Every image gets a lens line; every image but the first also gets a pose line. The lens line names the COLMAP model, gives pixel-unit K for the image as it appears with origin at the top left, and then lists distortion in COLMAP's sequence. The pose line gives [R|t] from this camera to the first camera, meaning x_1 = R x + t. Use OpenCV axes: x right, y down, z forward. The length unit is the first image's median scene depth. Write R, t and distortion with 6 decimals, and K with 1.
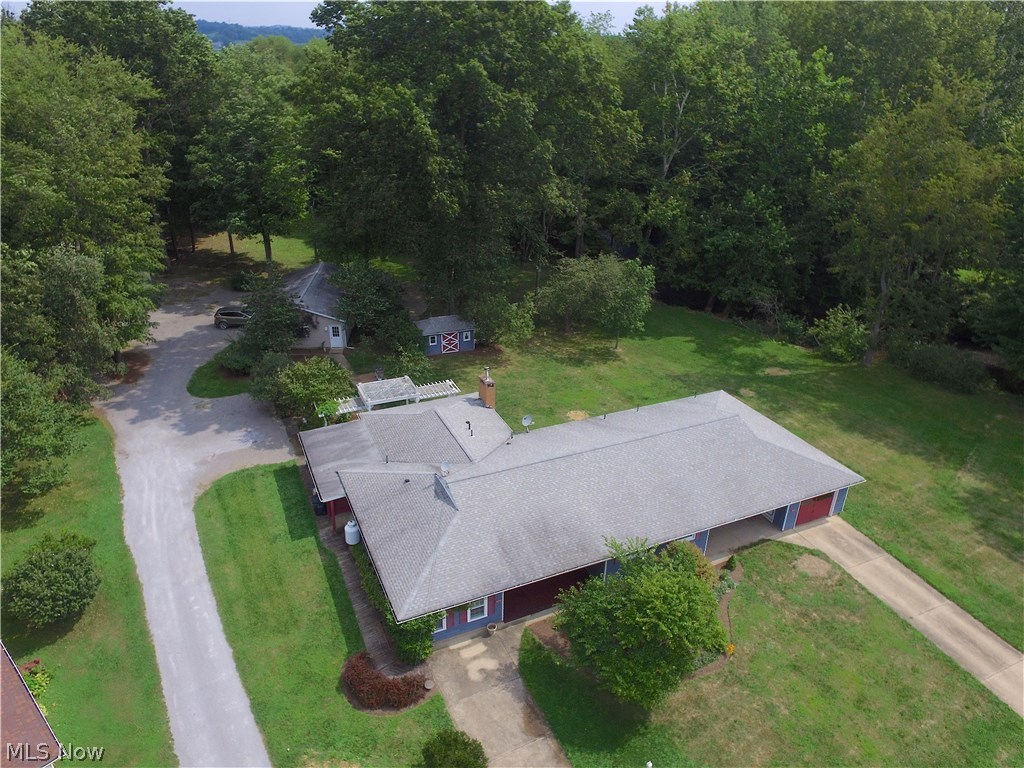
lens RADIAL K [[676.3, 0, 518.1], [0, 676.3, 401.1], [0, 0, 1]] dist [0.018502, -0.003402]
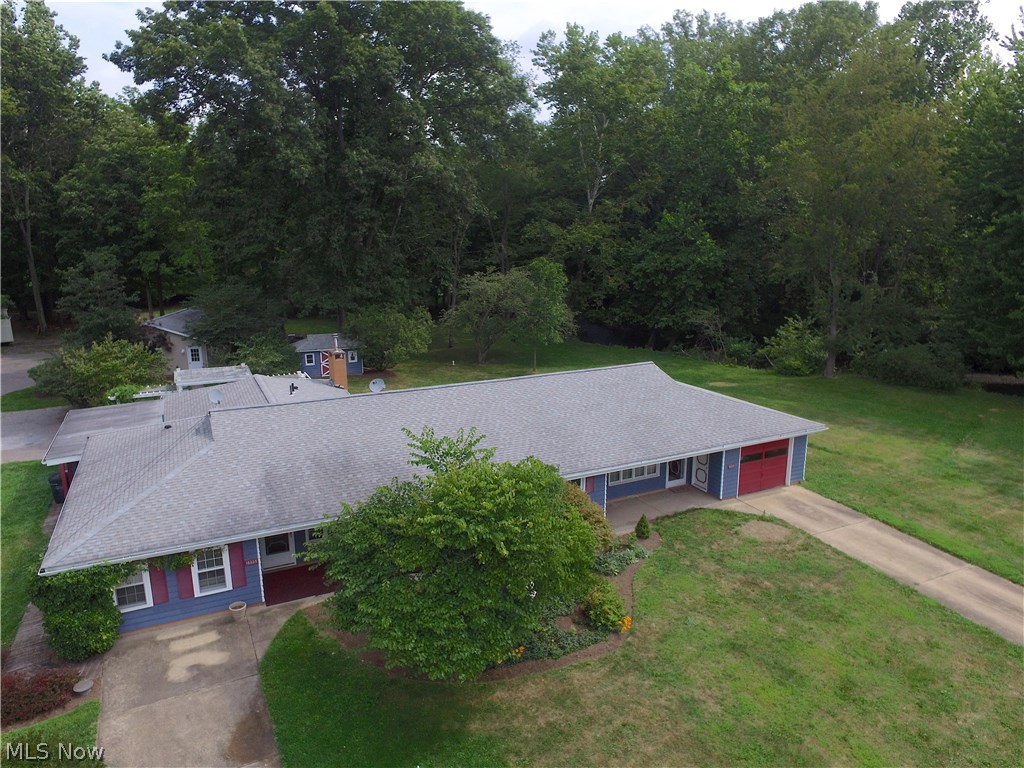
lens RADIAL K [[684.5, 0, 512.0], [0, 684.5, 384.0], [0, 0, 1]] dist [-0.000507, 0.009041]
pose [[0.999247, -0.035293, 0.016096, 0.178018], [0.038209, 0.967082, -0.251578, 0.263945], [-0.006687, 0.252004, 0.967703, 0.304951]]
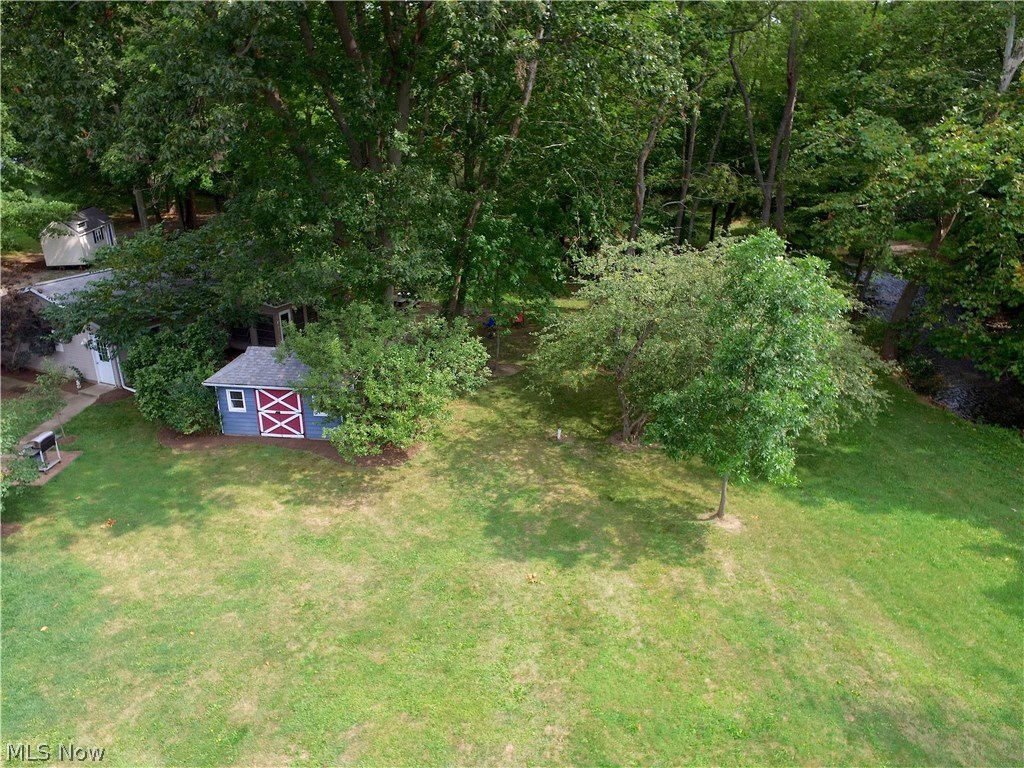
lens RADIAL K [[684.5, 0, 512.0], [0, 684.5, 384.0], [0, 0, 1]] dist [-0.000507, 0.009041]
pose [[0.894487, 0.150903, -0.420858, 0.320045], [-0.197864, 0.977729, -0.069963, -0.168948], [0.400928, 0.145854, 0.904424, 1.125605]]
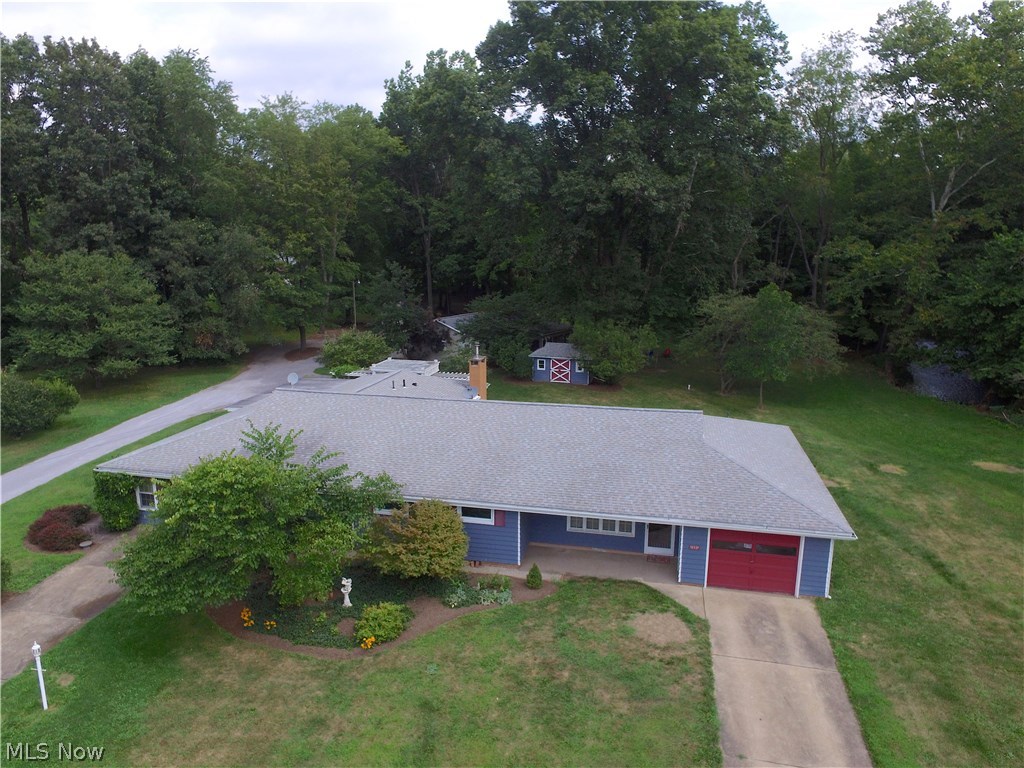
lens RADIAL K [[684.5, 0, 512.0], [0, 684.5, 384.0], [0, 0, 1]] dist [-0.000507, 0.009041]
pose [[0.790830, 0.104696, -0.603014, 0.661292], [-0.264374, 0.947035, -0.182291, 0.187487], [0.551991, 0.303583, 0.776623, 0.431075]]
